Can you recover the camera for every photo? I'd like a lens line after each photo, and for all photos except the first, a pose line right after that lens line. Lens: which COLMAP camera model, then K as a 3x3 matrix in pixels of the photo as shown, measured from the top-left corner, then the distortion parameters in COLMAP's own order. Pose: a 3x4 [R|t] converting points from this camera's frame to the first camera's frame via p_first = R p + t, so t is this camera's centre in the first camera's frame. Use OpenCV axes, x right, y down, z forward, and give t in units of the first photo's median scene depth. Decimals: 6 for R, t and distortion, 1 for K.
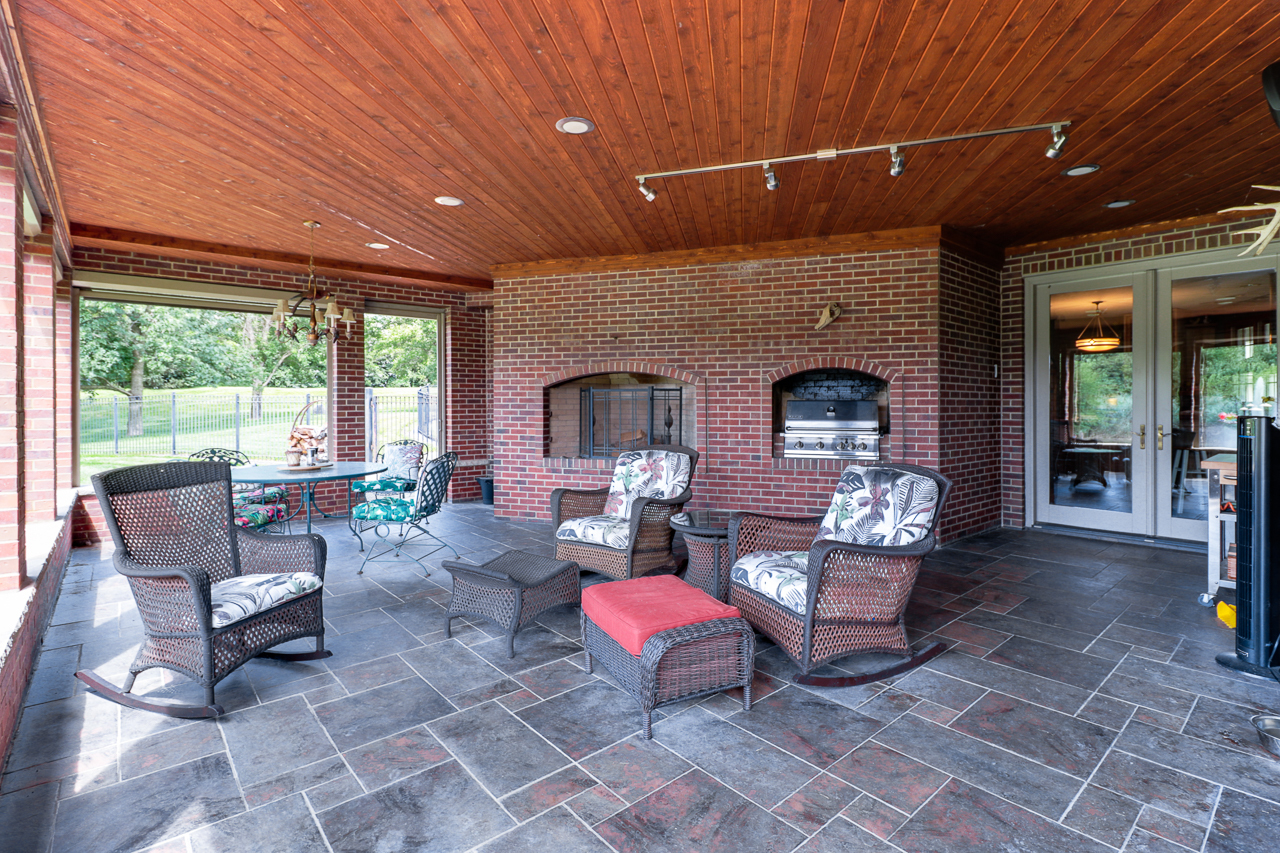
lens RADIAL K [[595.5, 0, 649.0], [0, 595.5, 403.2], [0, 0, 1]] dist [0.005080, -0.000568]
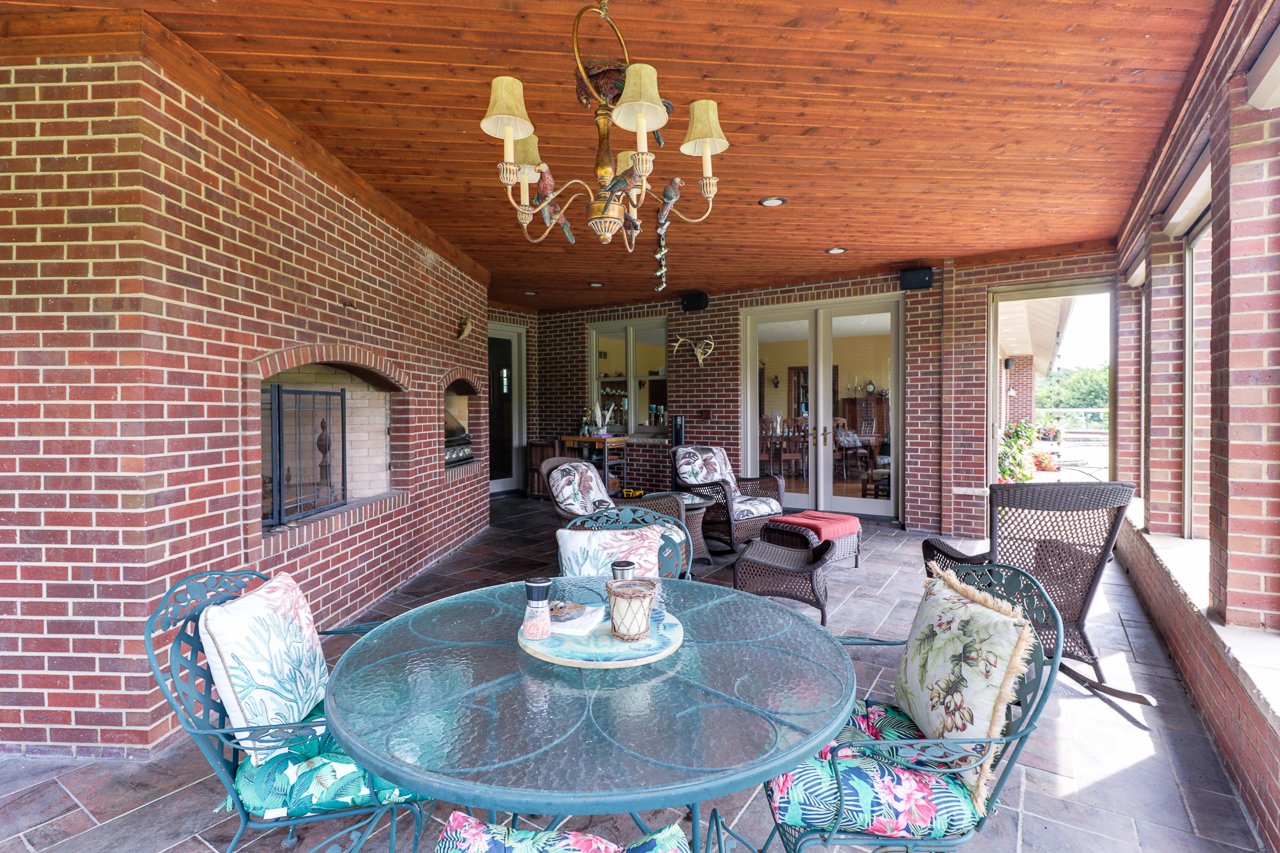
lens RADIAL K [[595.5, 0, 640.9], [0, 595.5, 414.1], [0, 0, 1]] dist [0.005080, -0.000568]
pose [[-0.252372, -0.008153, 0.967596, -0.749117], [0.005764, 0.999934, 0.009929, -0.005742], [-0.967613, 0.008083, -0.252308, 0.916473]]
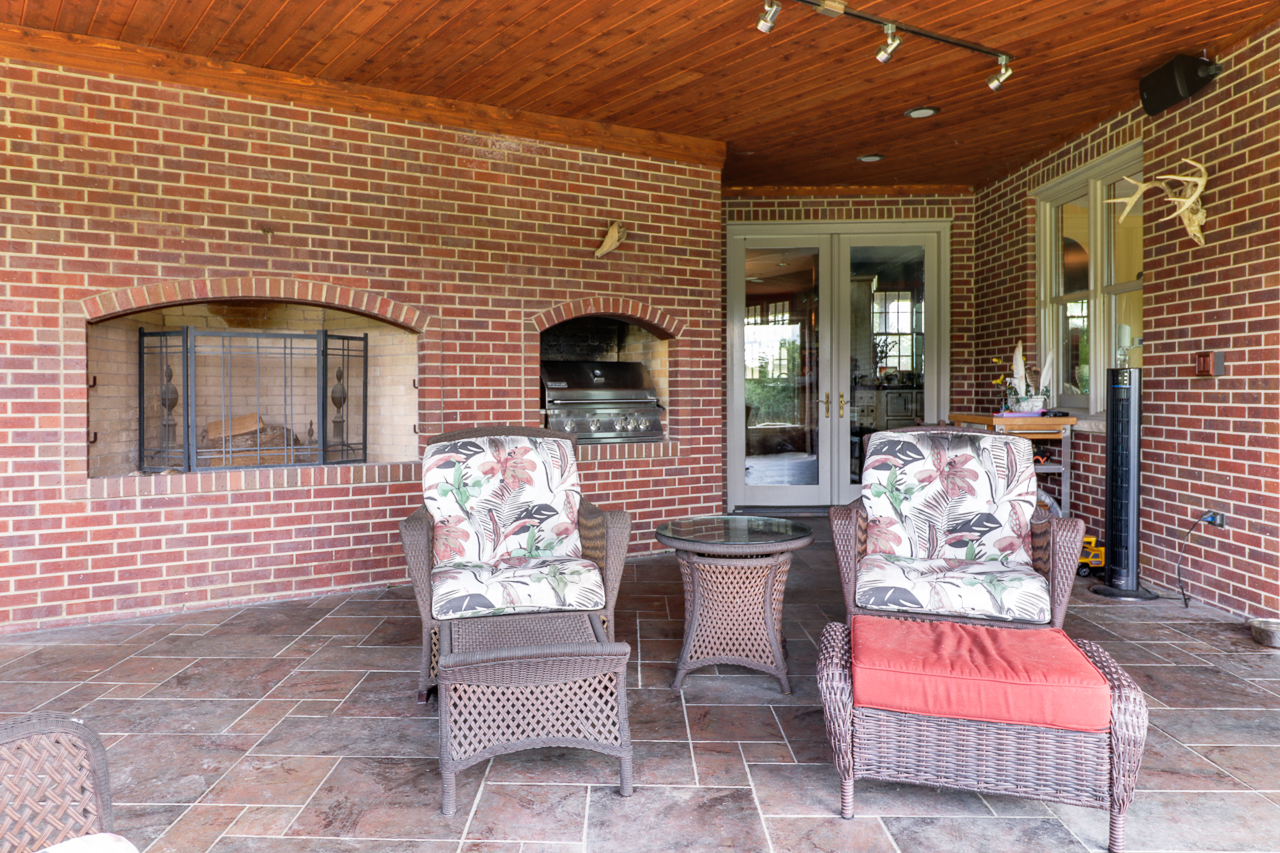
lens RADIAL K [[838.6, 0, 603.0], [0, 838.6, 398.7], [0, 0, 1]] dist [0.007882, -0.008102]
pose [[0.692320, -0.010389, 0.721516, -0.399543], [0.004455, 0.999939, 0.010123, 0.029597], [-0.721577, -0.003794, 0.692324, 0.311019]]
